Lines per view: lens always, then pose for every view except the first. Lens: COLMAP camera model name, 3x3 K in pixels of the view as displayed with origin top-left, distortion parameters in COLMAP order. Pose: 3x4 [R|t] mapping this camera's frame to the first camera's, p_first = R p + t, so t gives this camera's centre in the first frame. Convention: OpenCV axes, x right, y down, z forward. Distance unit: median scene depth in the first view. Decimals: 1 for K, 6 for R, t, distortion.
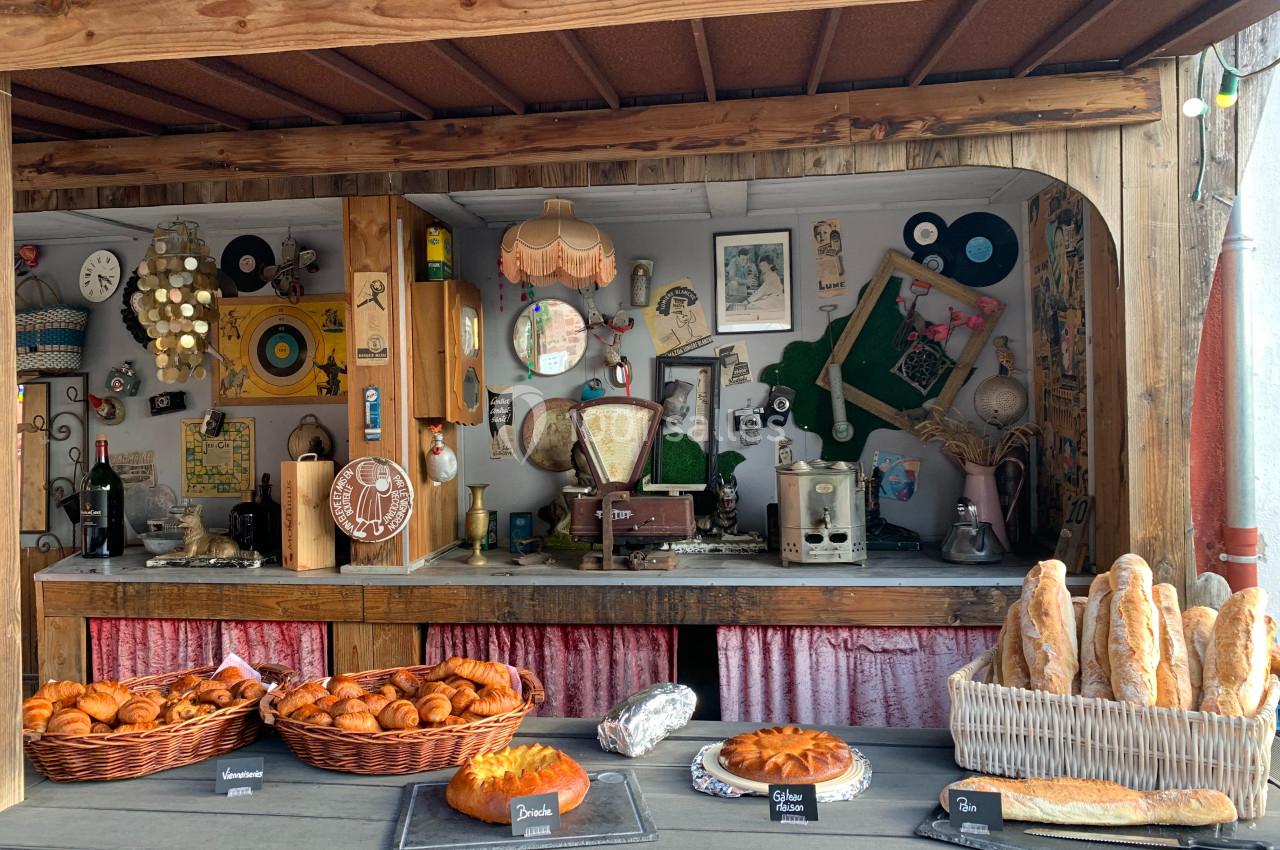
lens RADIAL K [[966.7, 0, 640.8], [0, 966.7, 427.5], [0, 0, 1]] dist [0.043381, -0.001492]
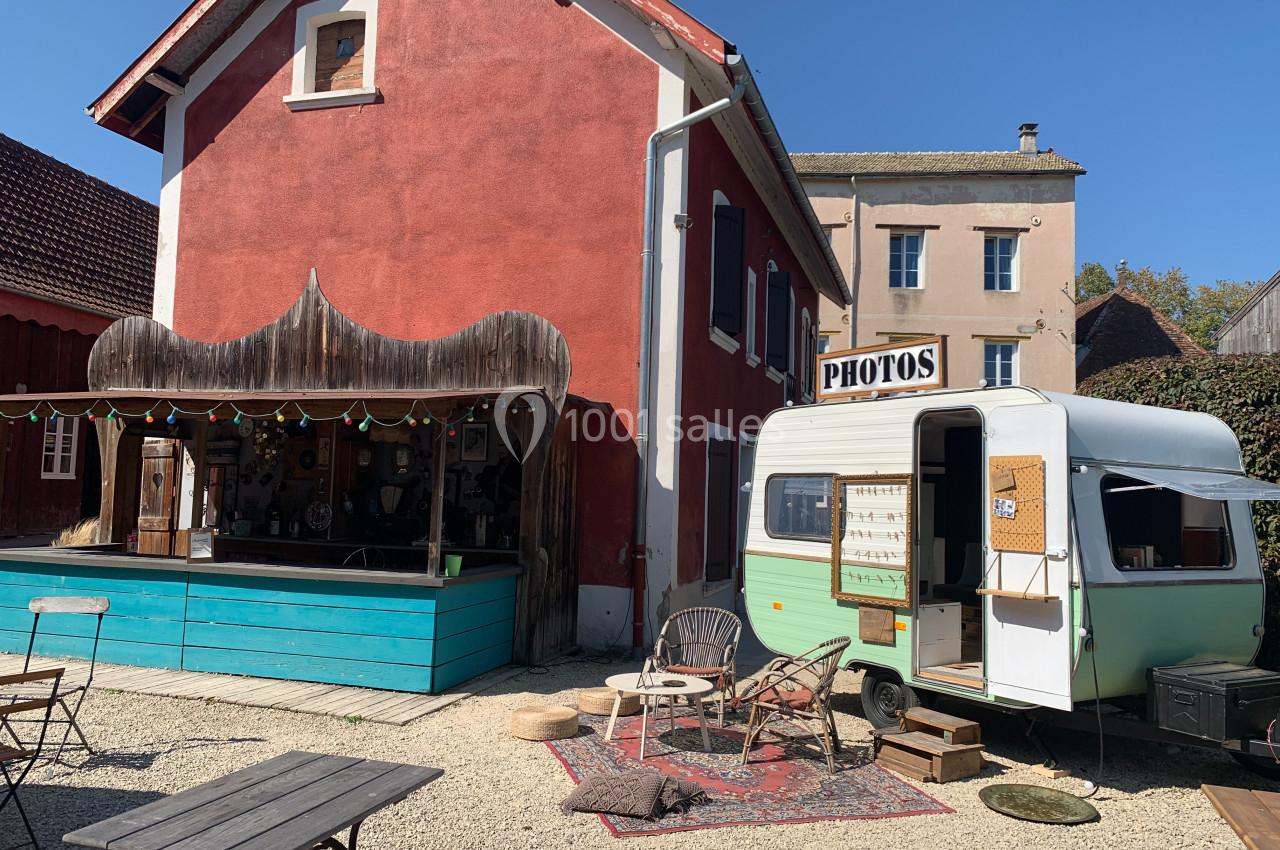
lens RADIAL K [[966.7, 0, 641.2], [0, 966.7, 423.4], [0, 0, 1]] dist [0.043381, -0.001492]
pose [[0.986417, 0.037660, -0.159885, 0.913695], [-0.050499, 0.995751, -0.077012, -0.020303], [0.156305, 0.084040, 0.984127, -1.408155]]
